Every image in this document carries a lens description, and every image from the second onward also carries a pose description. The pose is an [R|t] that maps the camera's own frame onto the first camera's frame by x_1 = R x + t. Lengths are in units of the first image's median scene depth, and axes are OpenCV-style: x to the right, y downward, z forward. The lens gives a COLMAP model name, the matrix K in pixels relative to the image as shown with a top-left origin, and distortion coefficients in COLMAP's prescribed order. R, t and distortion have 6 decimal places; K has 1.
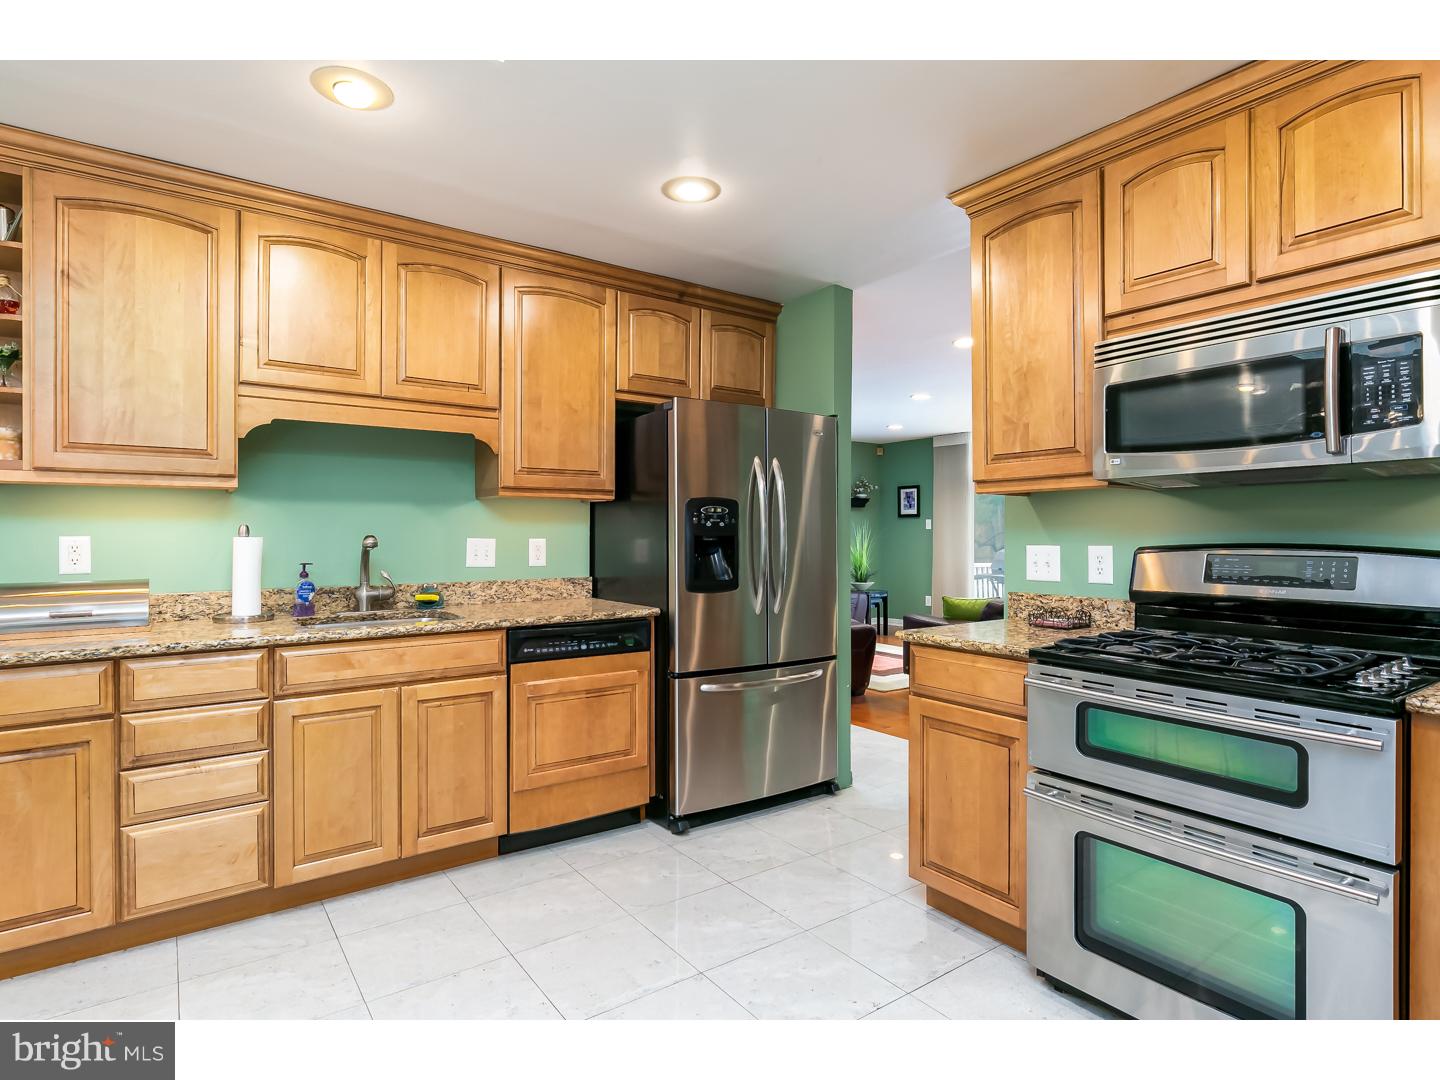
lens RADIAL K [[748.2, 0, 720.0], [0, 748.2, 540.0], [0, 0, 1]] dist [-0.000546, 0.000020]
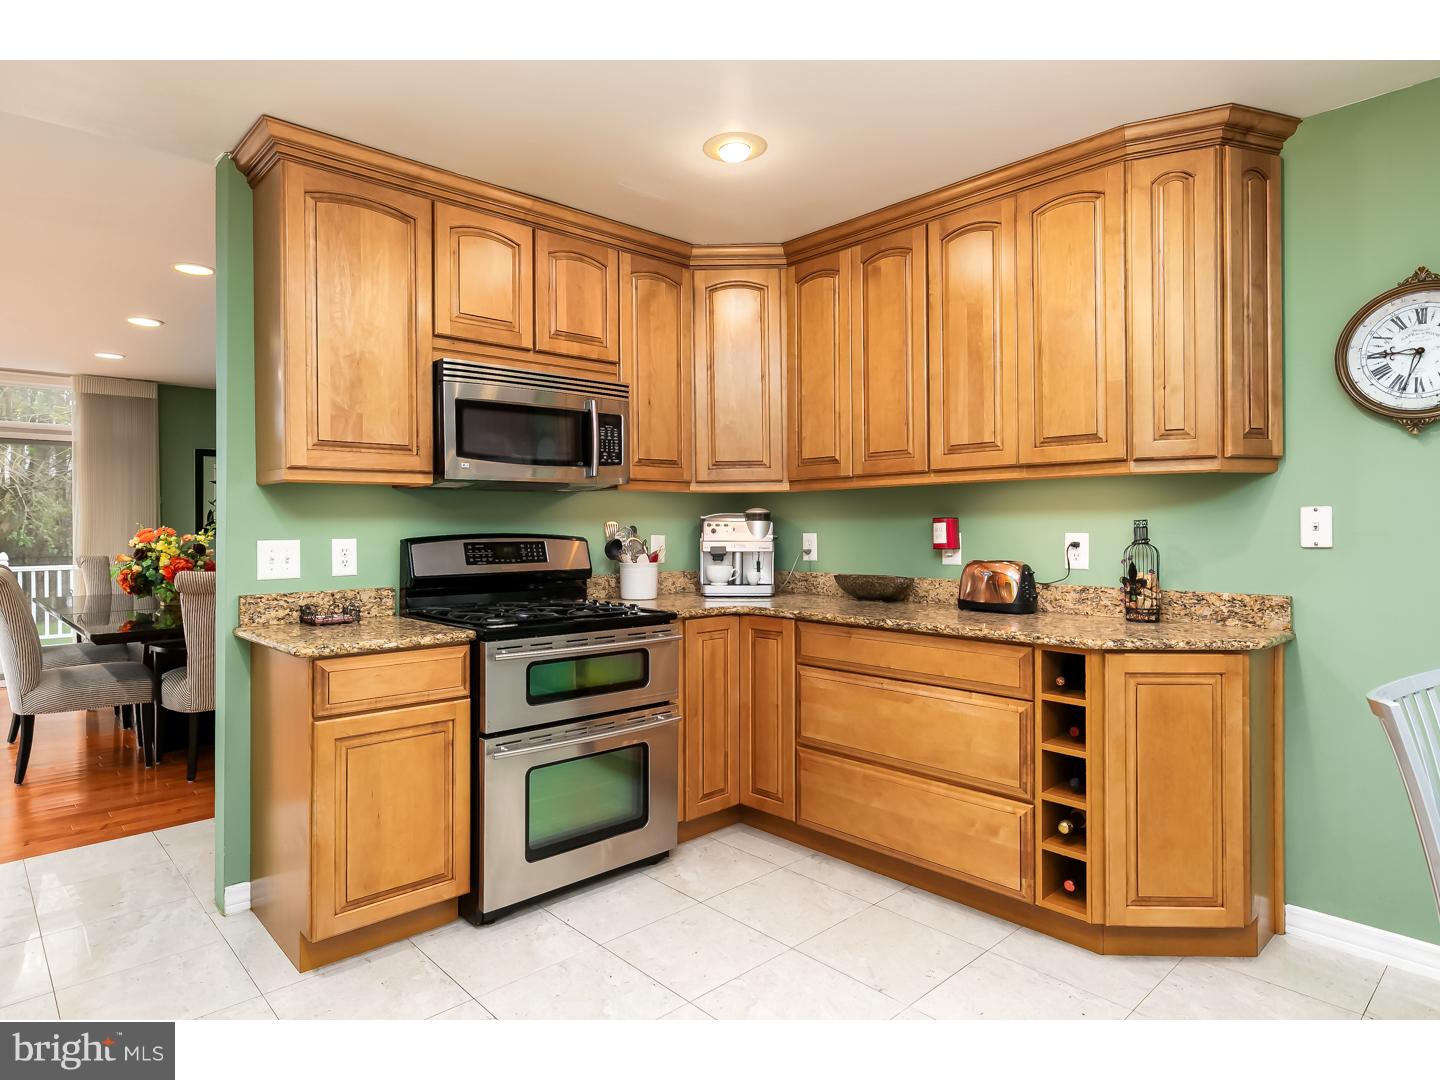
lens RADIAL K [[841.6, 0, 725.2], [0, 841.6, 524.9], [0, 0, 1]] dist [0.005419, 0.000769]
pose [[-0.124620, -0.003775, 0.992197, -0.754617], [0.009262, 0.999945, 0.004968, -0.012689], [-0.992161, 0.009809, -0.124578, 0.684283]]
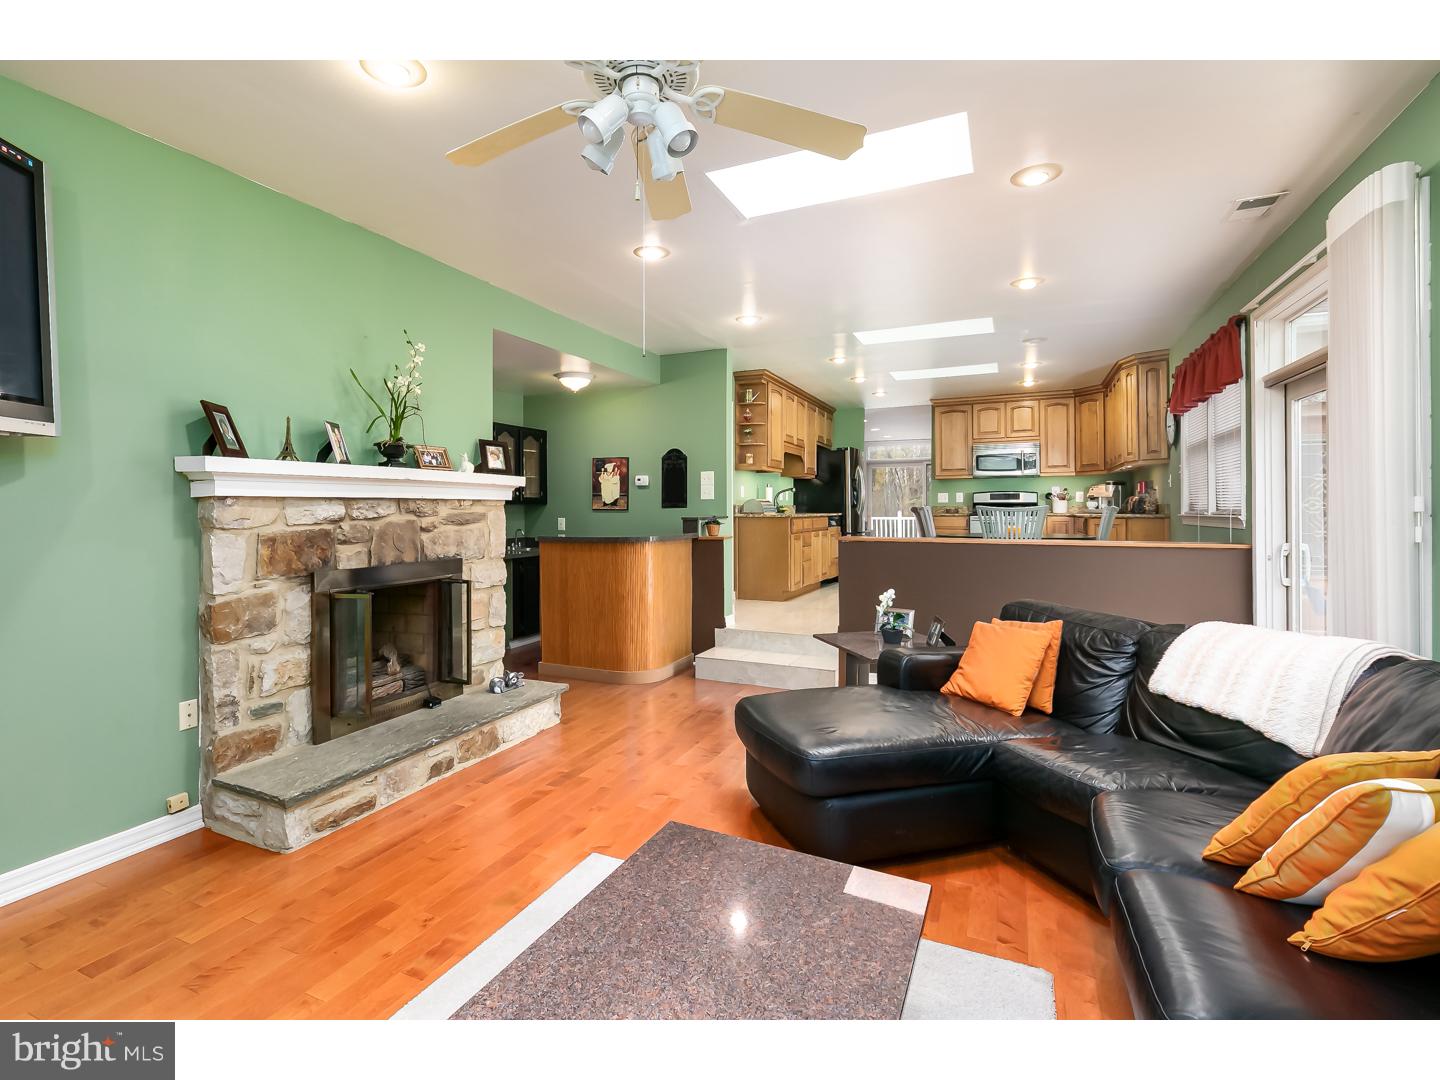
lens RADIAL K [[647.7, 0, 716.3], [0, 647.7, 505.0], [0, 0, 1]] dist [-0.000036, -0.000030]
pose [[0.862287, -0.009418, 0.506333, -2.523685], [0.013003, 0.999909, -0.003544, 0.075739], [-0.506254, 0.009640, 0.862331, -1.402938]]
